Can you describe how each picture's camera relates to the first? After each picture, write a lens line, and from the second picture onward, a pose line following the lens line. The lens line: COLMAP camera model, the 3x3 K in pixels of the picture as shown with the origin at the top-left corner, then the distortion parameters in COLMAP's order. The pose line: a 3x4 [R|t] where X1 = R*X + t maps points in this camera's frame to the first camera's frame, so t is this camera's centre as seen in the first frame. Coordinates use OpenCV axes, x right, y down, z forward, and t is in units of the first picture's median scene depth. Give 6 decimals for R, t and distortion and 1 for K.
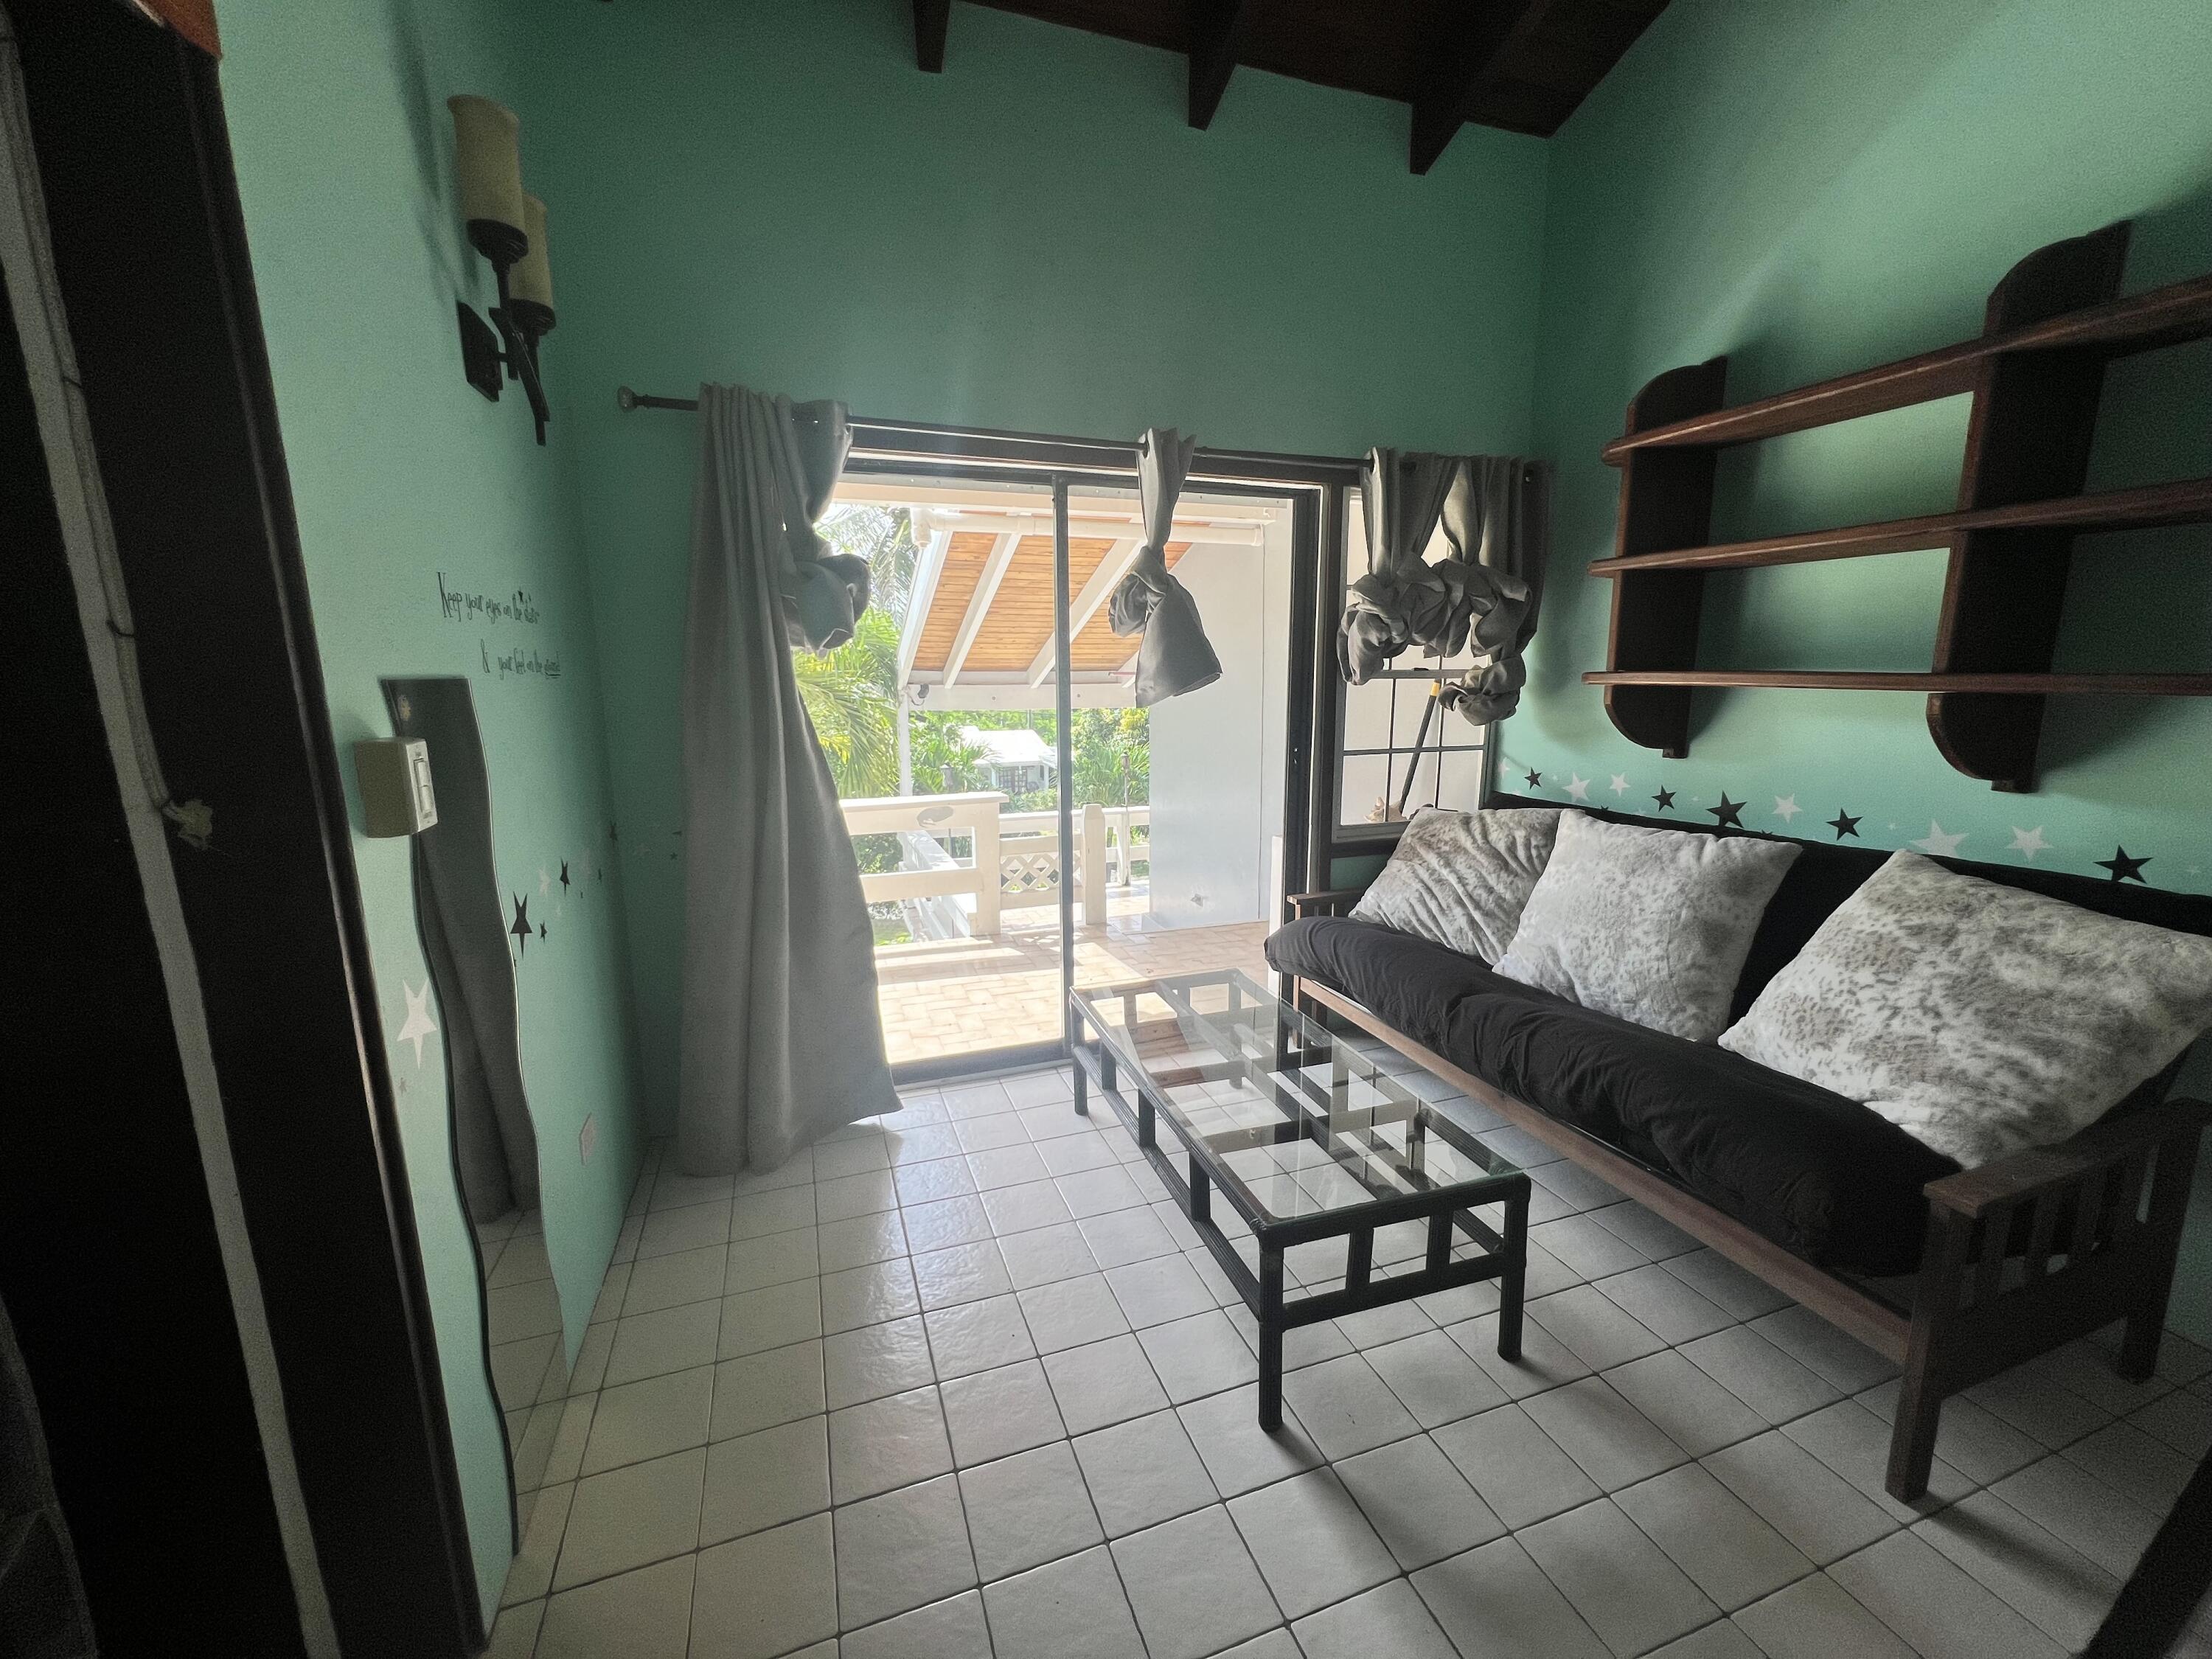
lens RADIAL K [[878.1, 0, 1104.6], [0, 878.1, 827.0], [0, 0, 1]] dist [-0.001290, 0.000822]
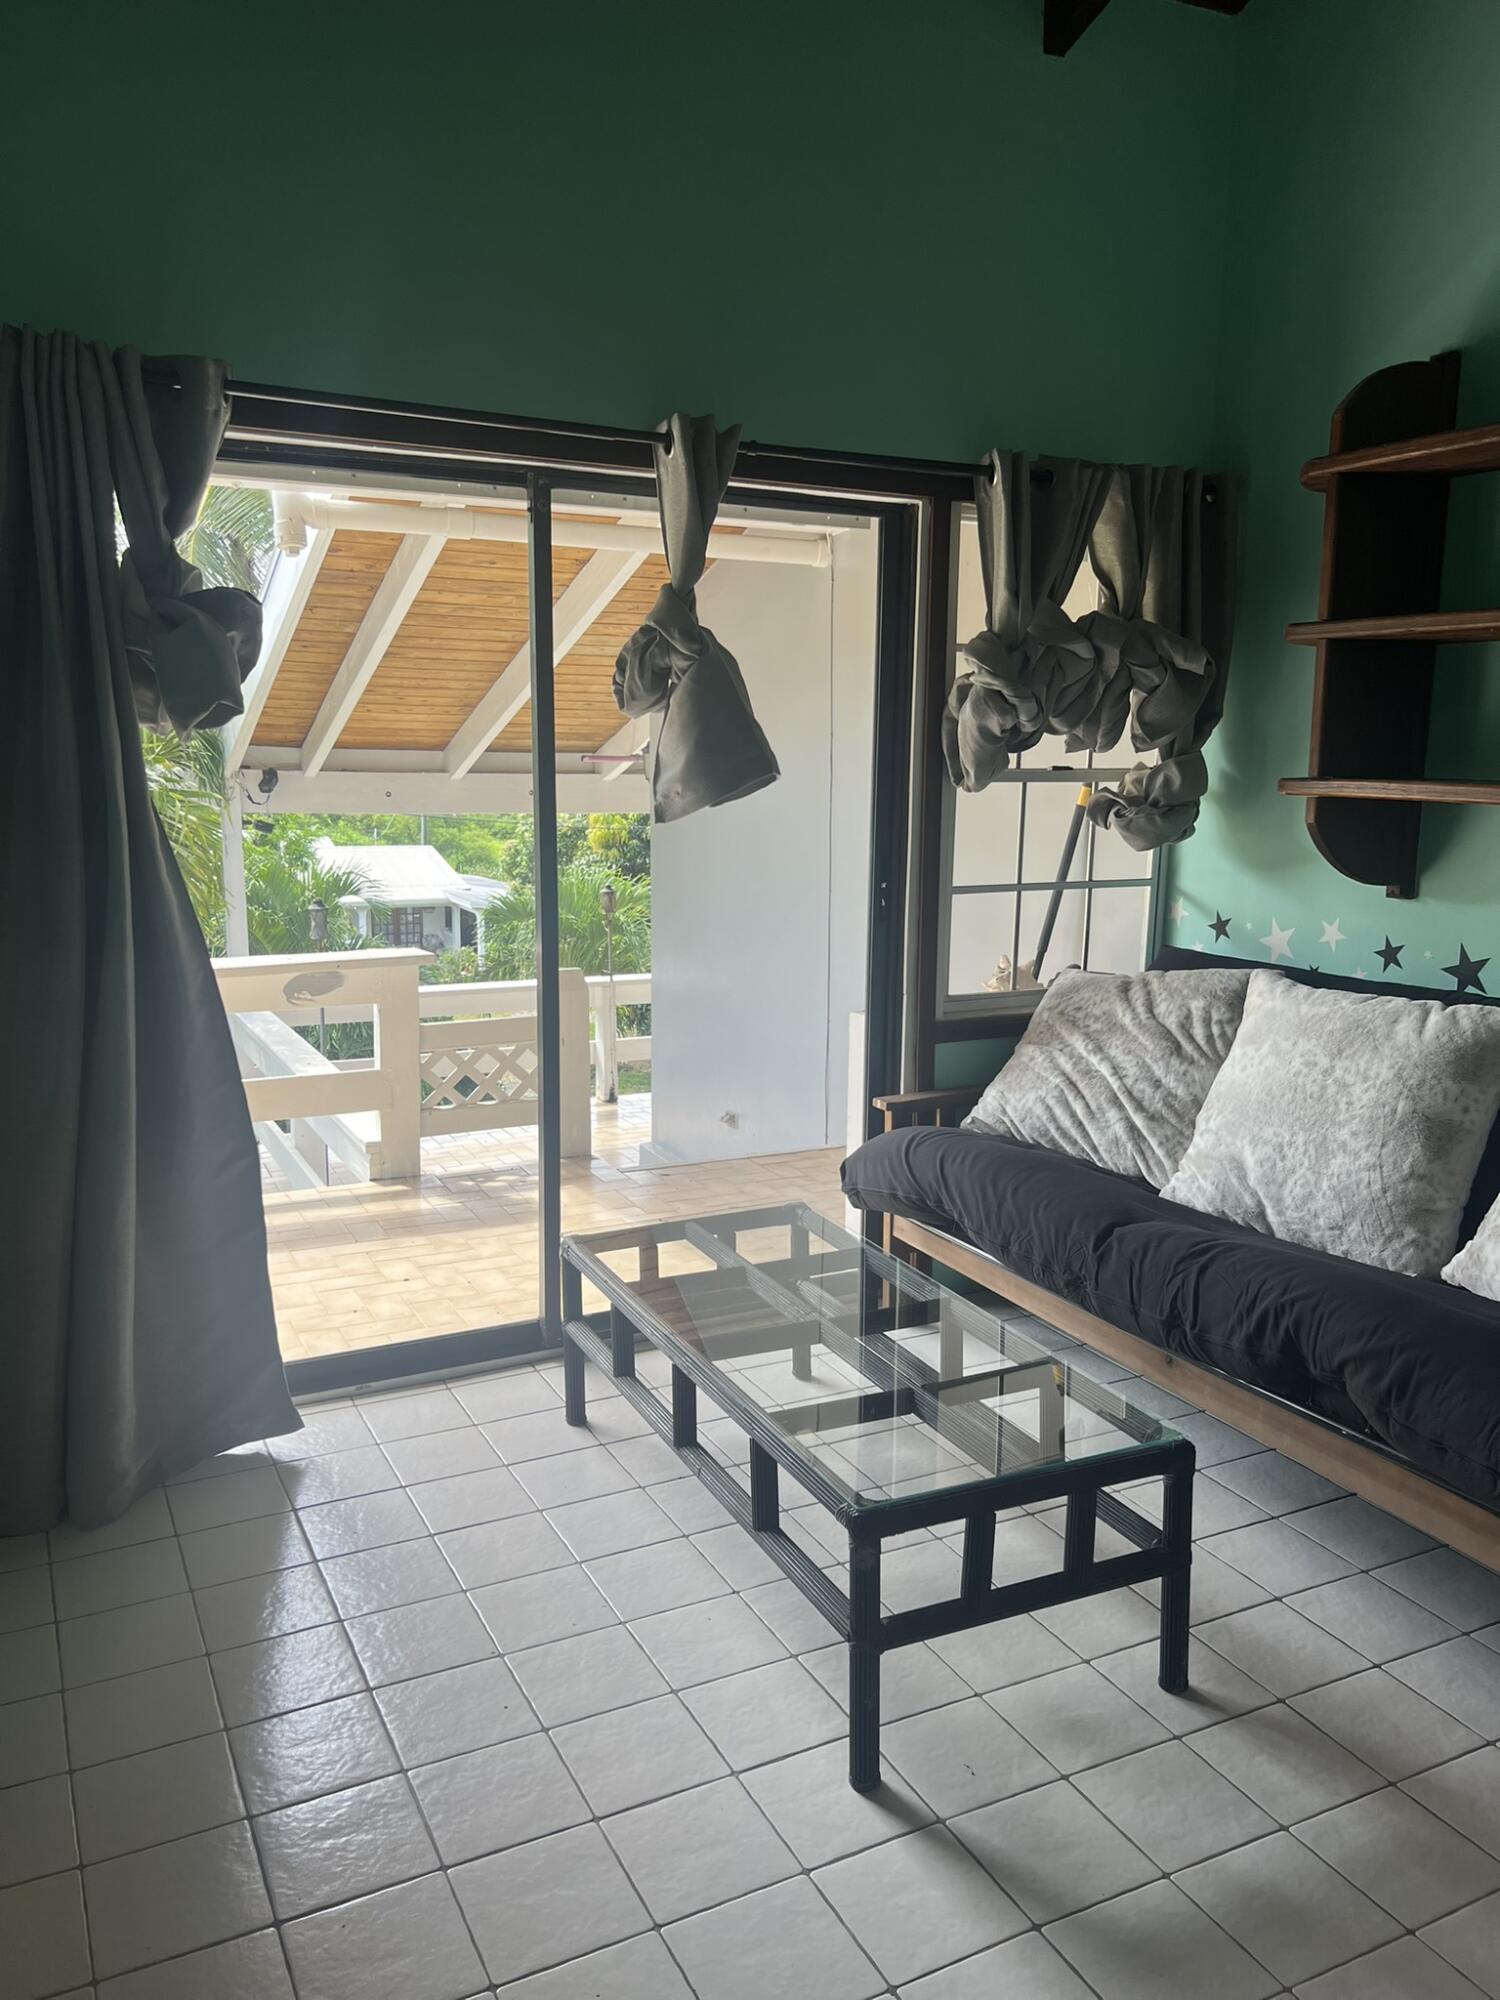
lens RADIAL K [[1499.5, 0, 742.8], [0, 1499.5, 1009.4], [0, 0, 1]] dist [0.051548, -0.026547]
pose [[0.992075, -0.005742, 0.125519, -0.046317], [0.005972, 0.999981, -0.001454, 0.012342], [-0.125508, 0.002192, 0.992090, -0.172448]]
